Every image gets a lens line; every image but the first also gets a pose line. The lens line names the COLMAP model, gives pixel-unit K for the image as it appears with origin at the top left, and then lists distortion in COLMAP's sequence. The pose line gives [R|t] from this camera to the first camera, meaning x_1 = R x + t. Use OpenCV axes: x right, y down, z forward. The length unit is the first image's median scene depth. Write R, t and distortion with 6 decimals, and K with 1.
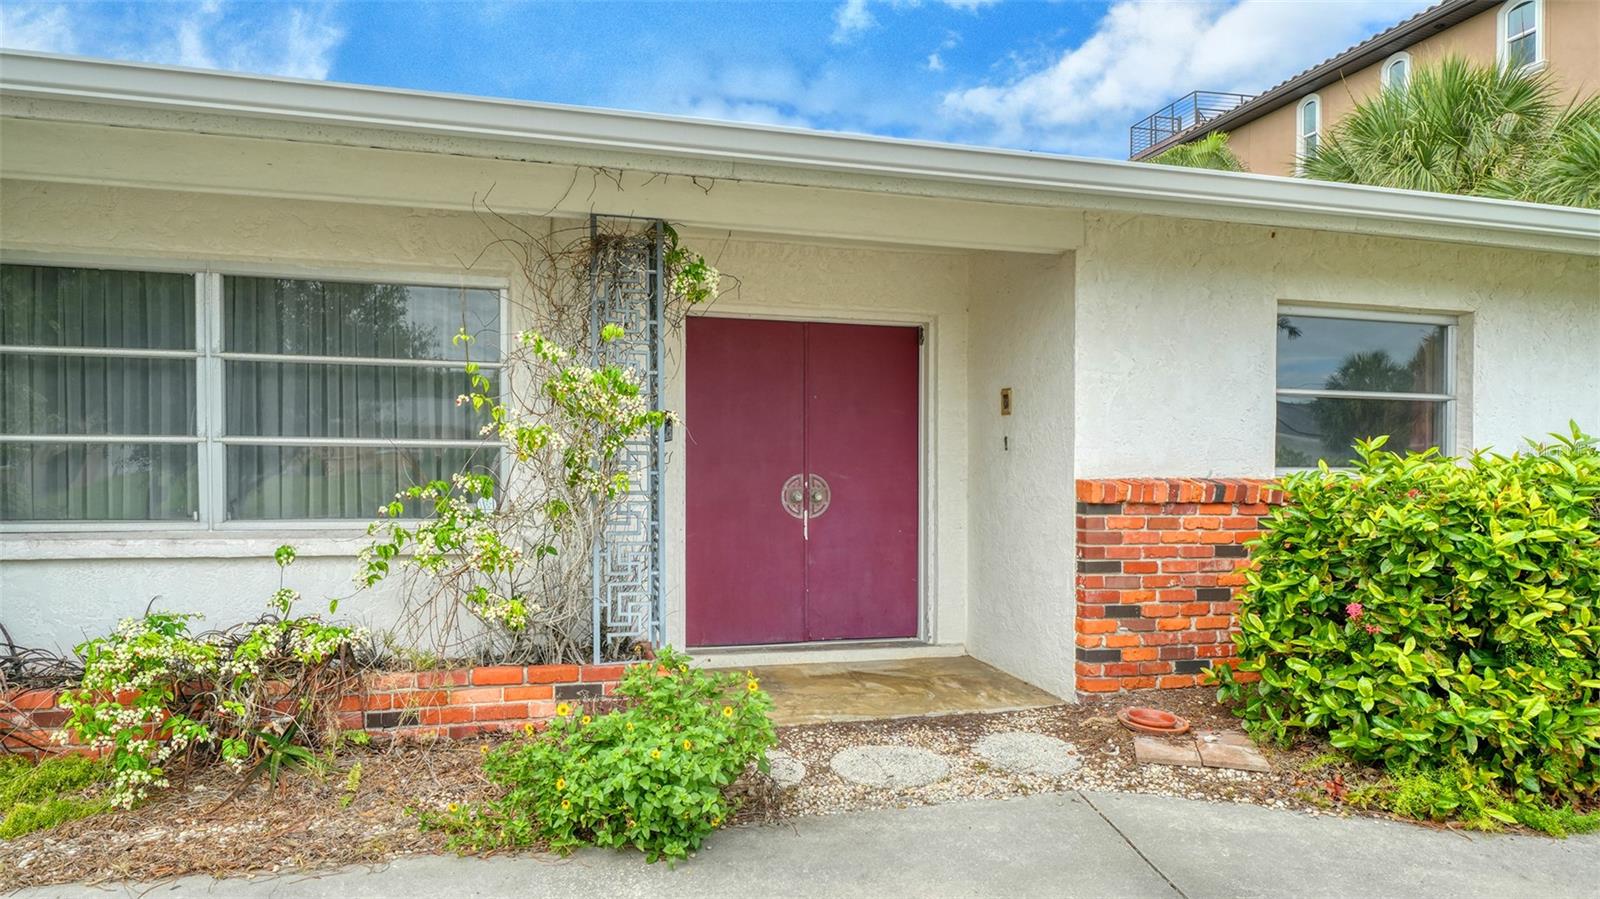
lens RADIAL K [[989.7, 0, 786.6], [0, 989.7, 464.6], [0, 0, 1]] dist [0.021787, -0.001253]
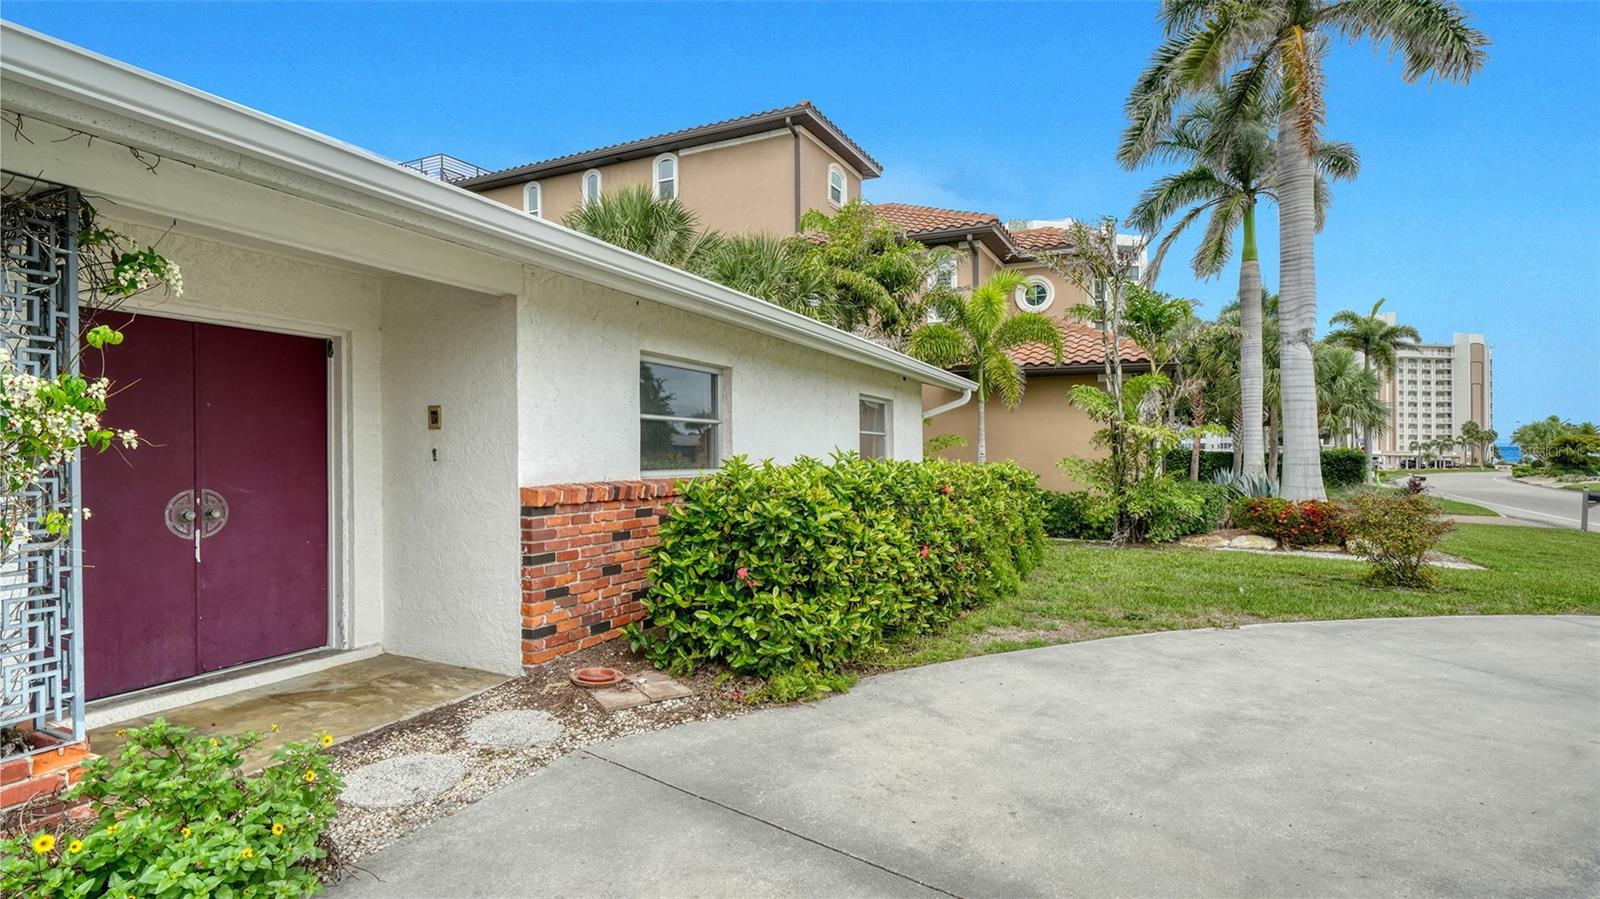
lens RADIAL K [[796.2, 0, 791.6], [0, 796.2, 441.0], [0, 0, 1]] dist [0.020268, 0.000338]
pose [[0.655656, 0.002066, 0.755057, -0.224140], [0.005465, 0.999957, -0.007482, -0.032921], [-0.755040, 0.009032, 0.655617, 0.126834]]
